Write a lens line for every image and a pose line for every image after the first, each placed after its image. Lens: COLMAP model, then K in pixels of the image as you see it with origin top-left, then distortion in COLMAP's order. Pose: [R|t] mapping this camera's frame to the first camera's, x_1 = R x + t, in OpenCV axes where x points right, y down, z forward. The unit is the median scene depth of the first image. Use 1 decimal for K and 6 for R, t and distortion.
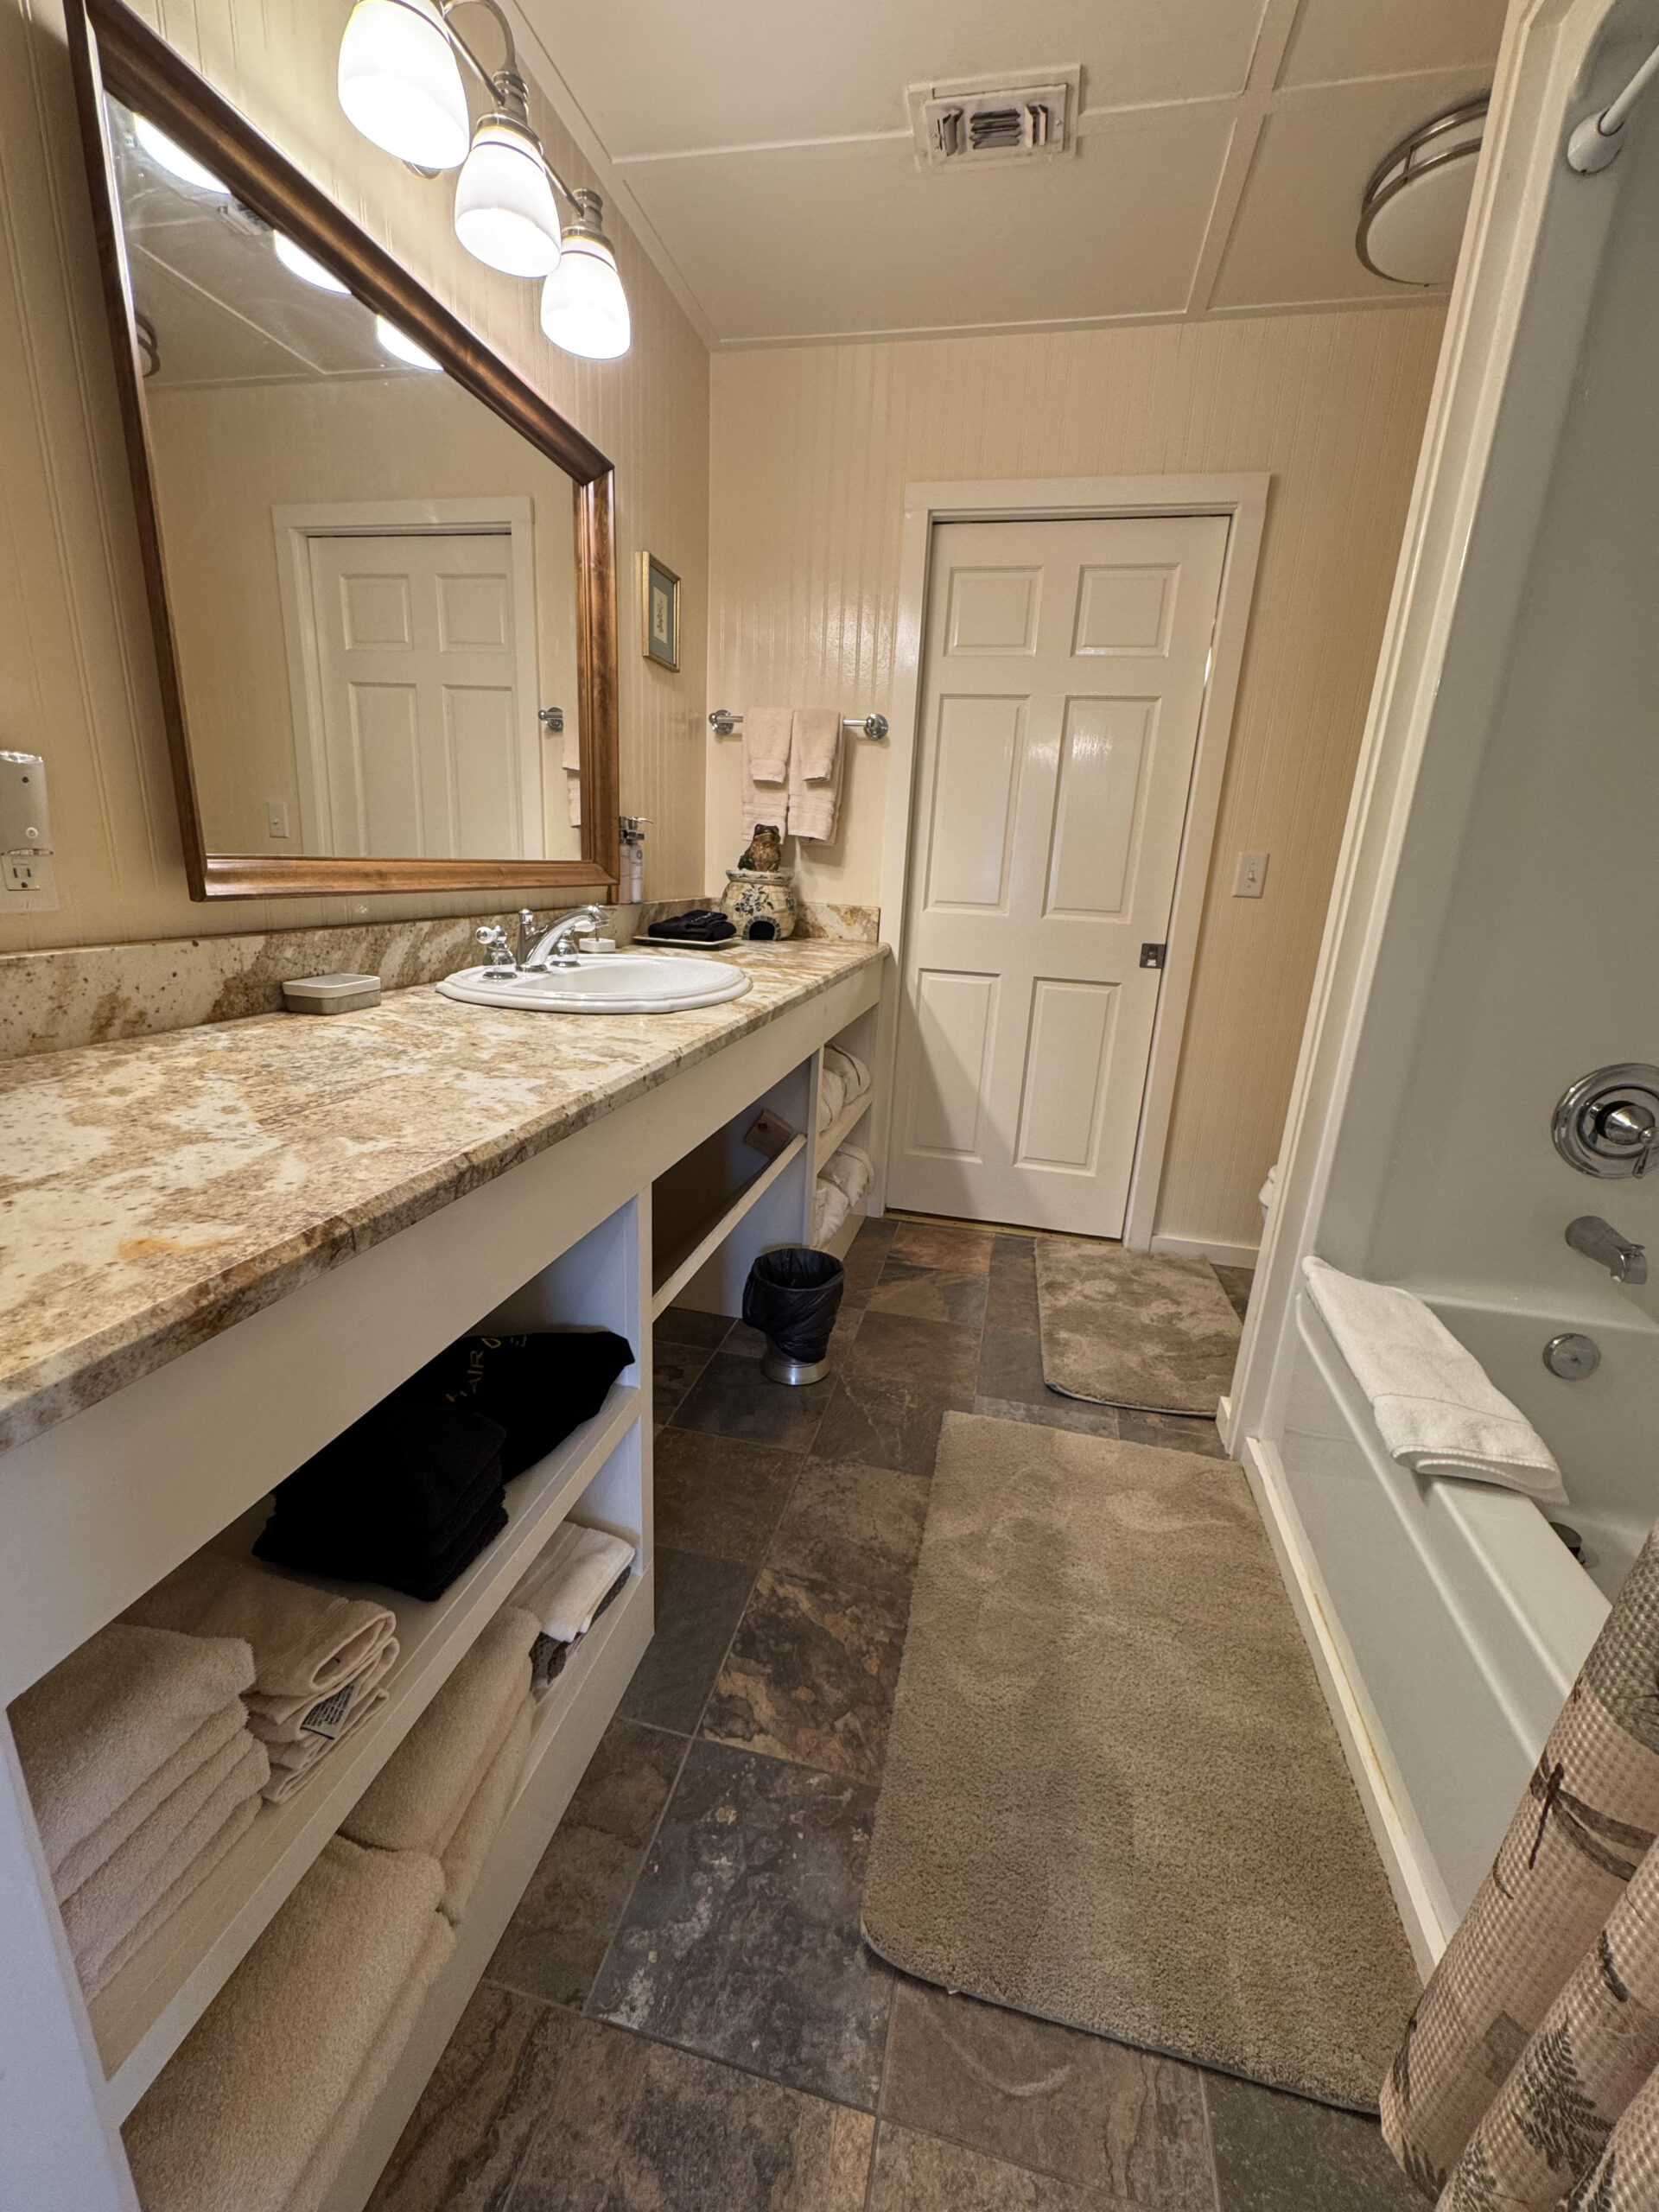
lens RADIAL K [[887.3, 0, 829.5], [0, 887.3, 1106.0], [0, 0, 1]] dist [-0.001261, 0.000082]
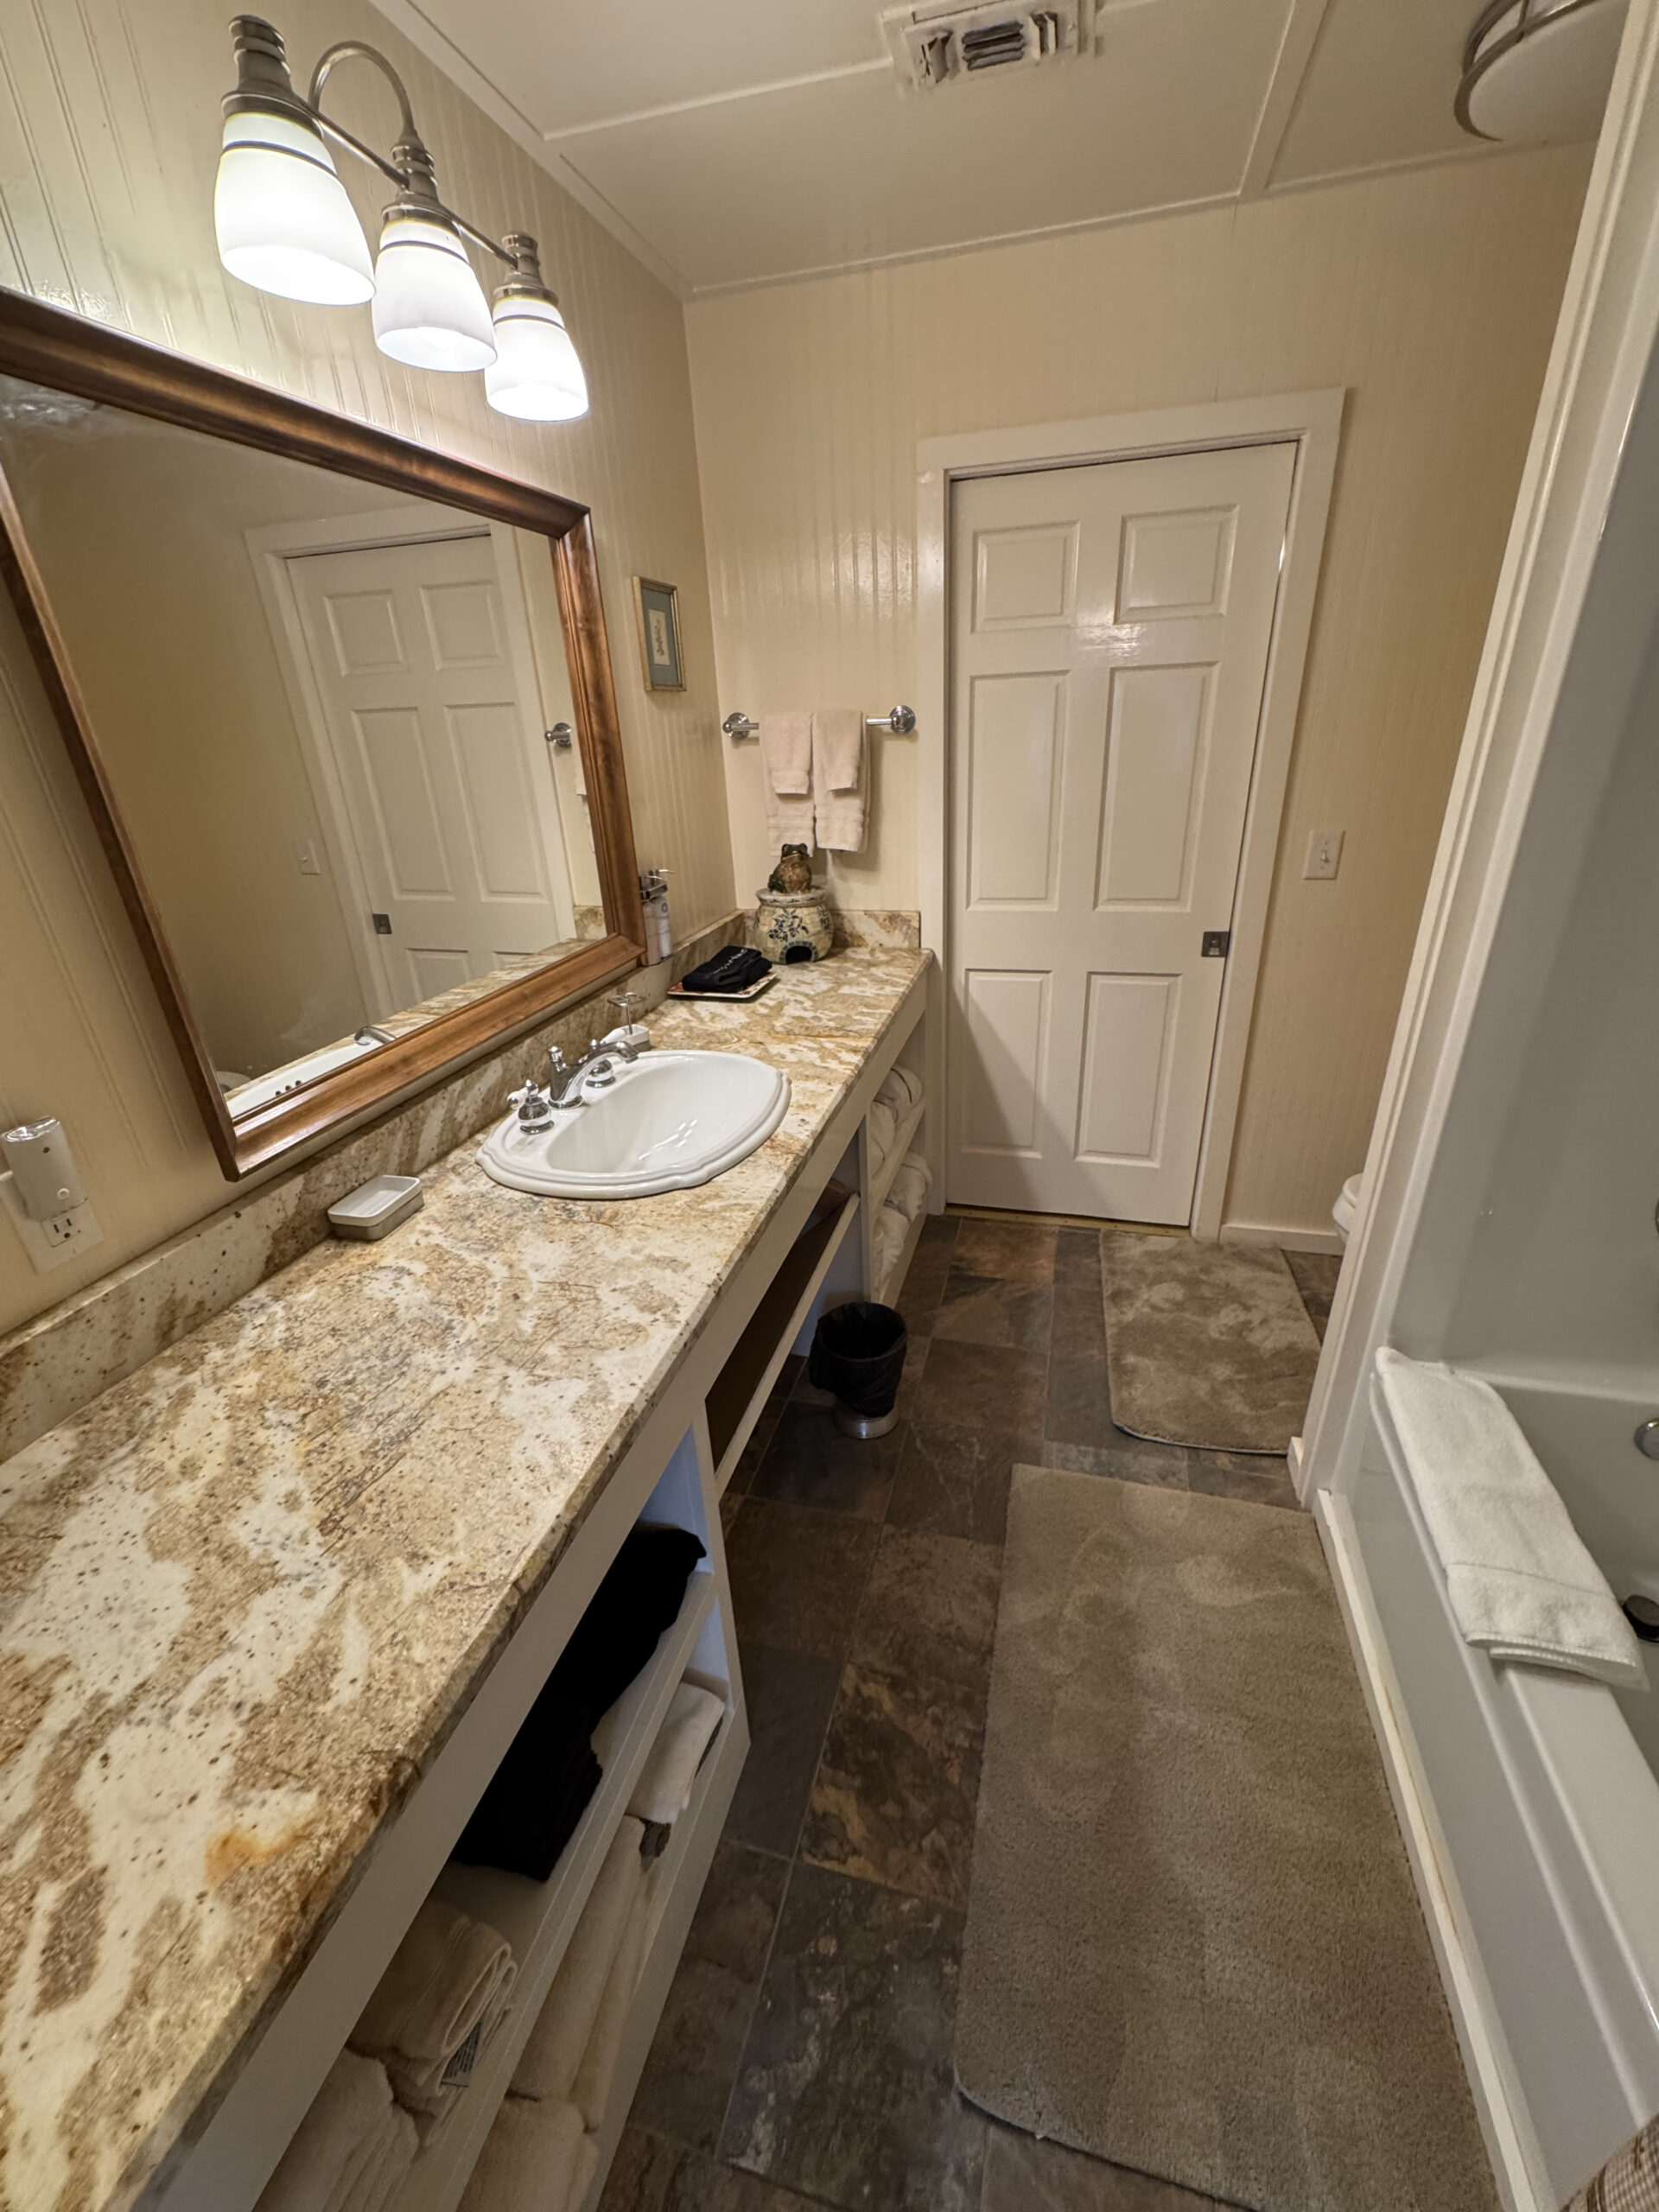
lens RADIAL K [[887.3, 0, 829.5], [0, 887.3, 1106.0], [0, 0, 1]] dist [-0.001261, 0.000082]
pose [[0.994571, -0.070825, -0.076236, 0.030601], [0.081084, 0.986656, 0.141192, -0.270163], [0.065219, -0.146607, 0.987042, 0.041183]]
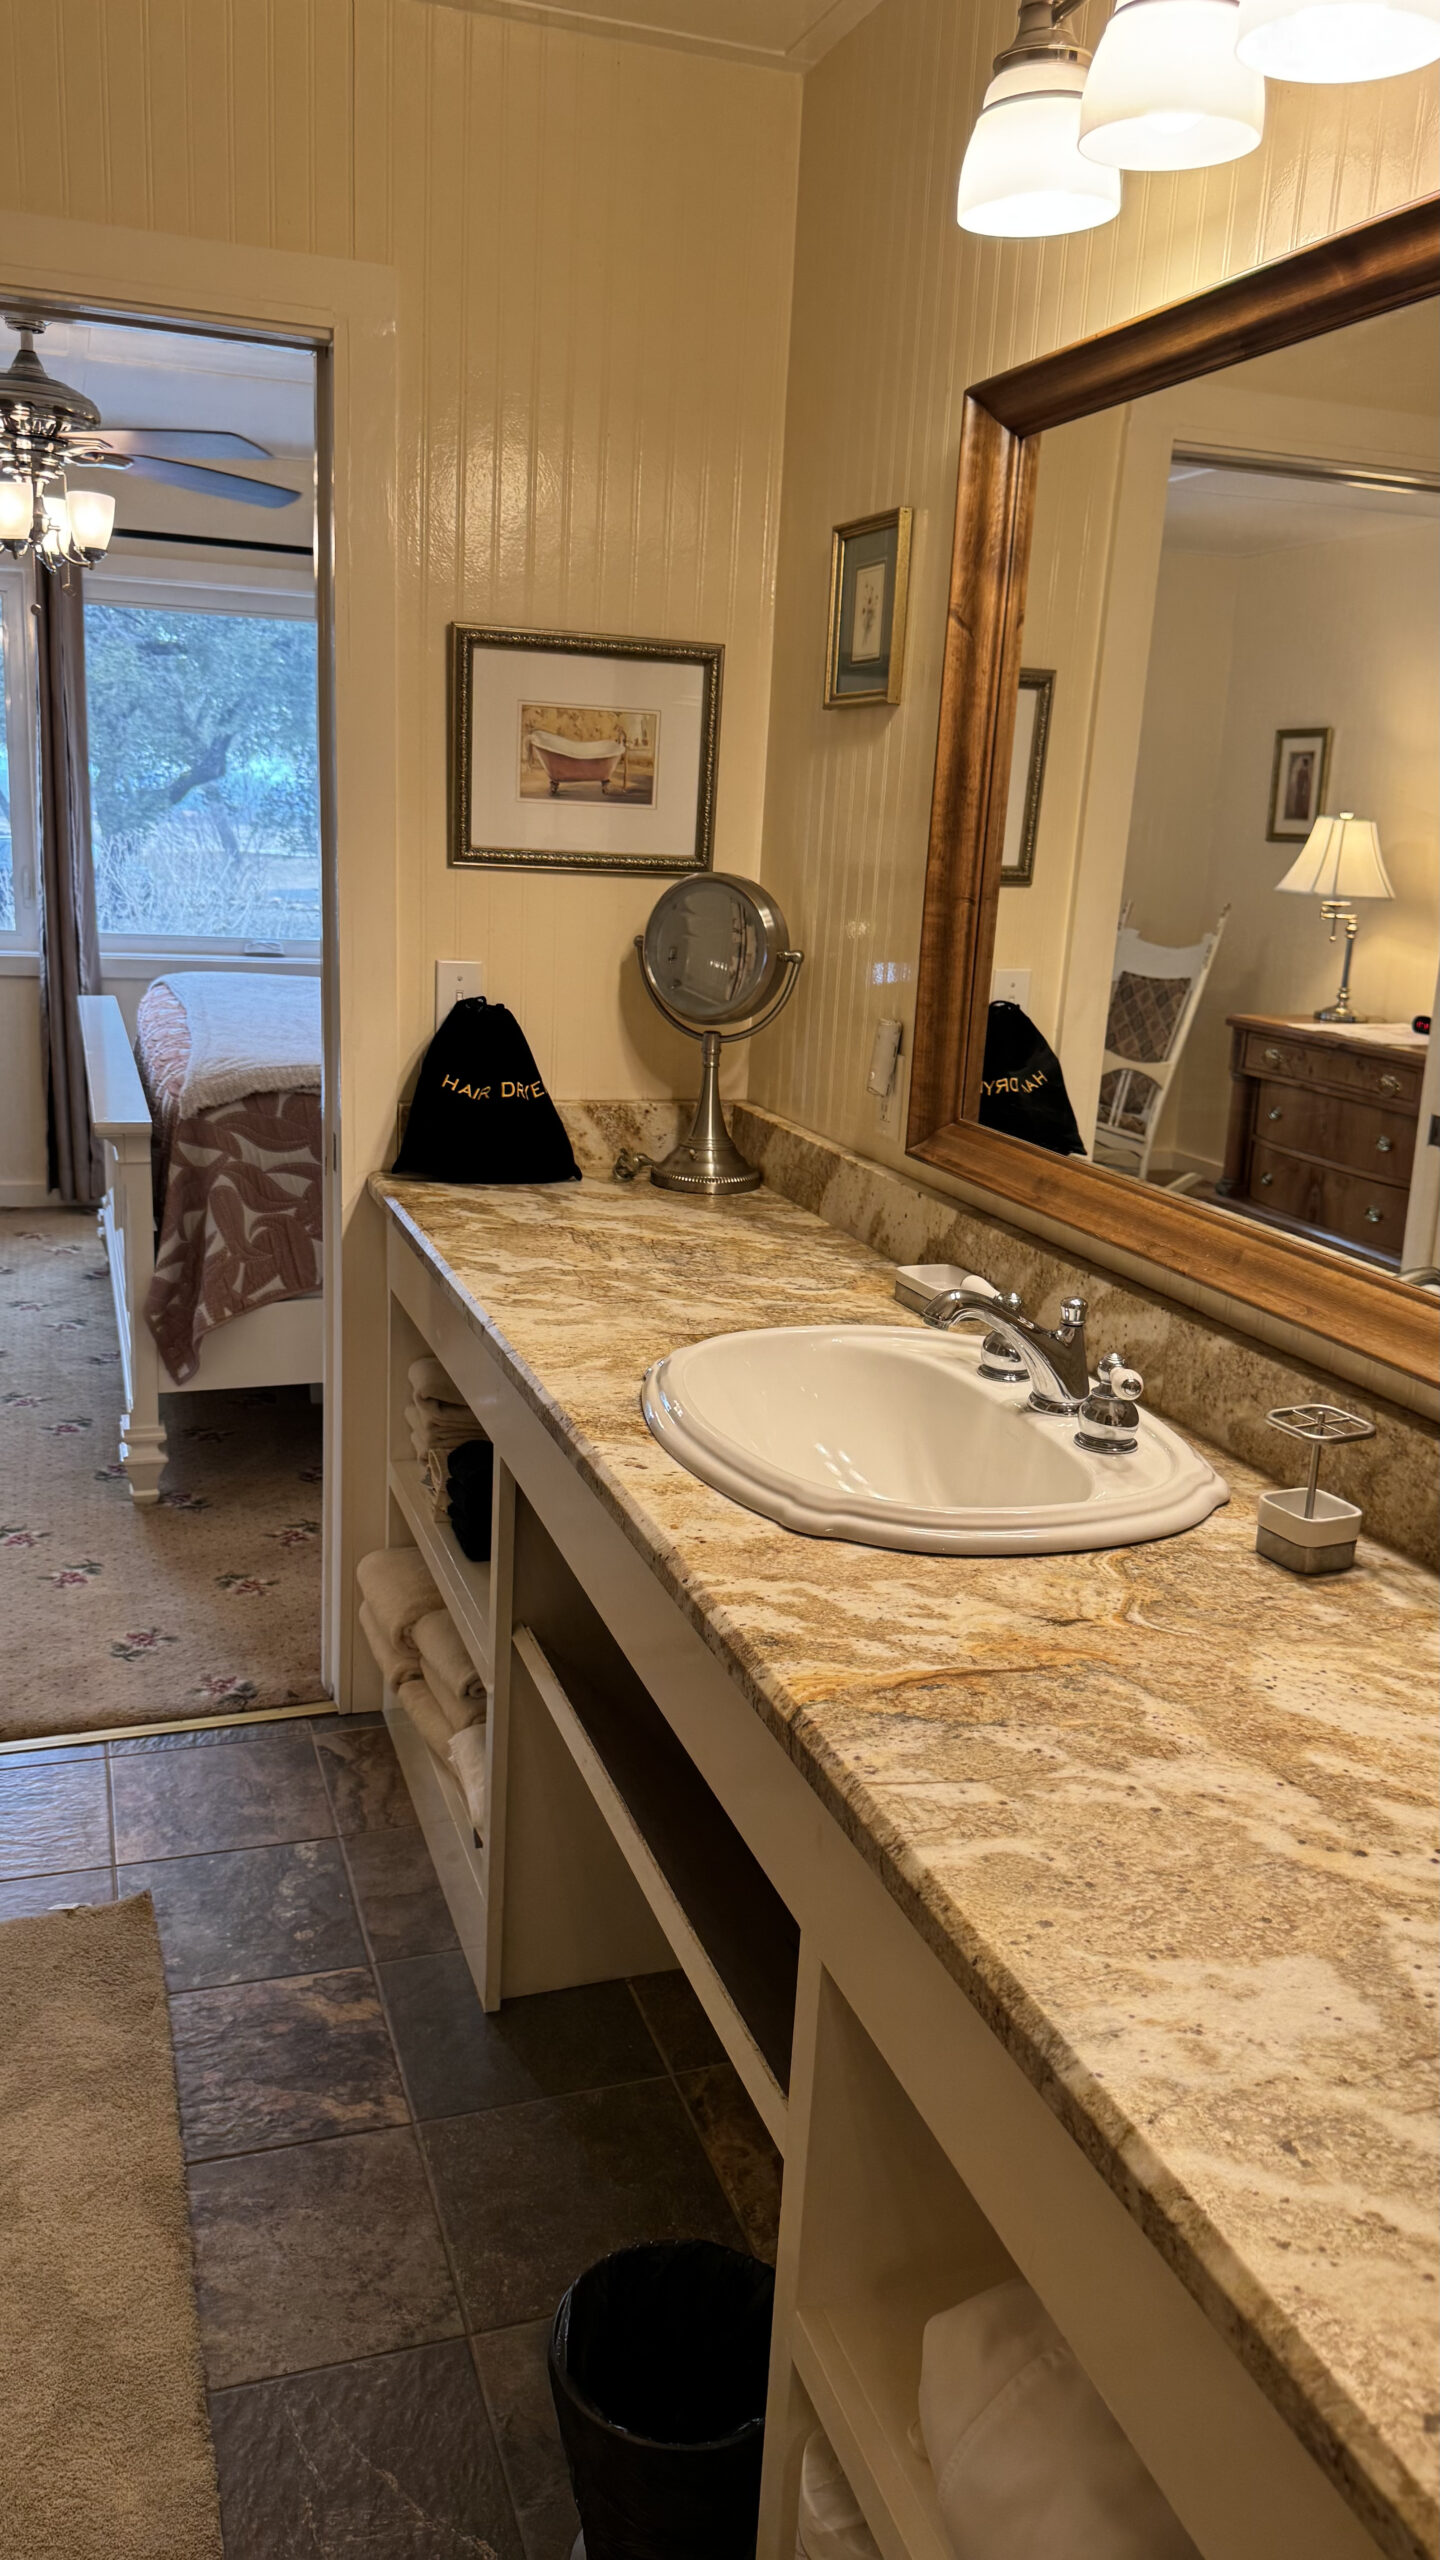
lens RADIAL K [[1773.1, 0, 720.0], [0, 1773.1, 1280.0], [0, 0, 1]] dist [0.131379, -0.195484]
pose [[-0.836170, 0.048951, -0.546281, 0.419002], [-0.235509, 0.867469, 0.438217, -0.648647], [0.495333, 0.495078, -0.713823, 1.649774]]
